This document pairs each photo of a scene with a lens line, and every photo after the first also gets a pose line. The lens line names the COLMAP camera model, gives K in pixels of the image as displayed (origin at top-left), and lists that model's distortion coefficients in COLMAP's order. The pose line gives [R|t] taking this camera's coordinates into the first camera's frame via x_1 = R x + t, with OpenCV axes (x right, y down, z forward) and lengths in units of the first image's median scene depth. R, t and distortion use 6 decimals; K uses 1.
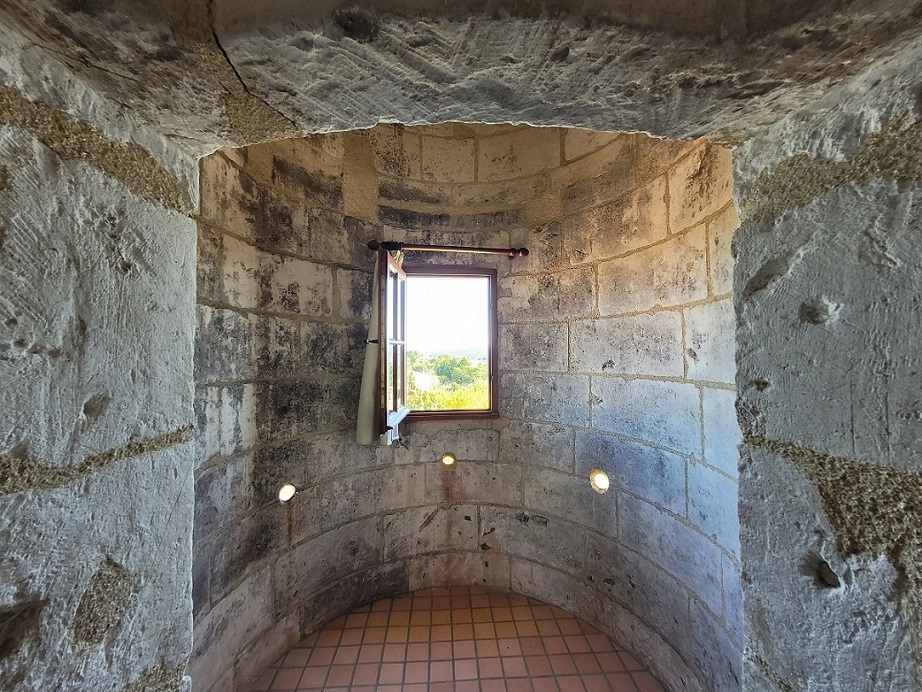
lens RADIAL K [[365.1, 0, 462.2], [0, 365.1, 343.4], [0, 0, 1]] dist [0.006857, -0.000881]
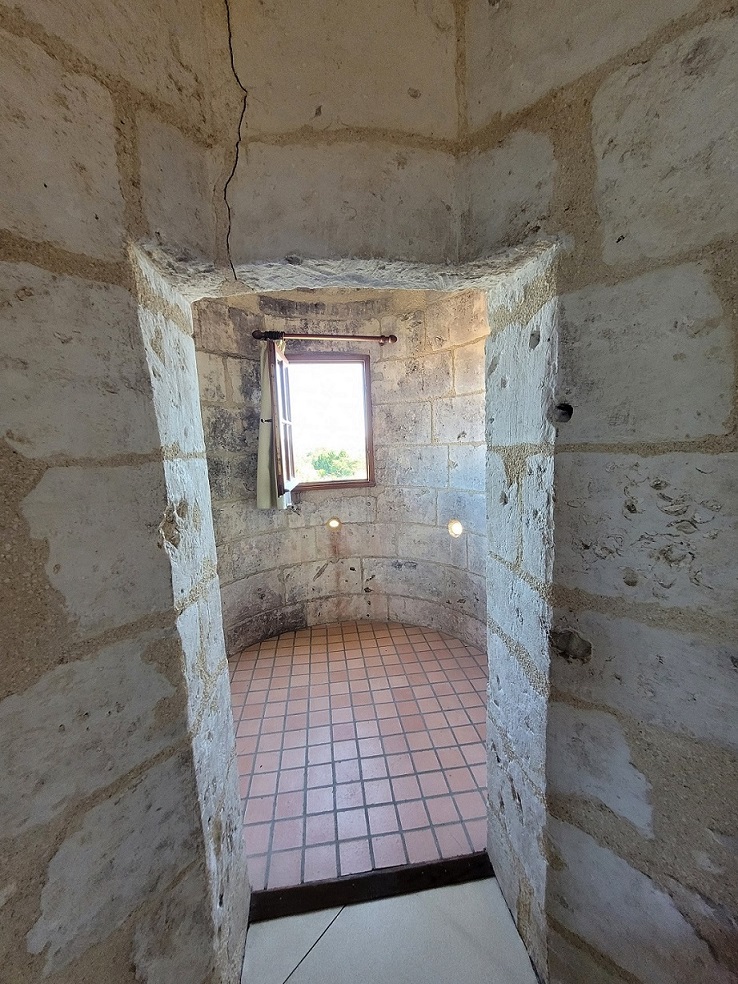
lens RADIAL K [[389.6, 0, 370.9], [0, 389.6, 493.8], [0, 0, 1]] dist [0.006857, -0.000881]
pose [[0.996384, -0.045289, 0.071883, -0.006751], [0.033840, 0.987619, 0.153176, 0.038216], [-0.077930, -0.150190, 0.985581, -0.272315]]
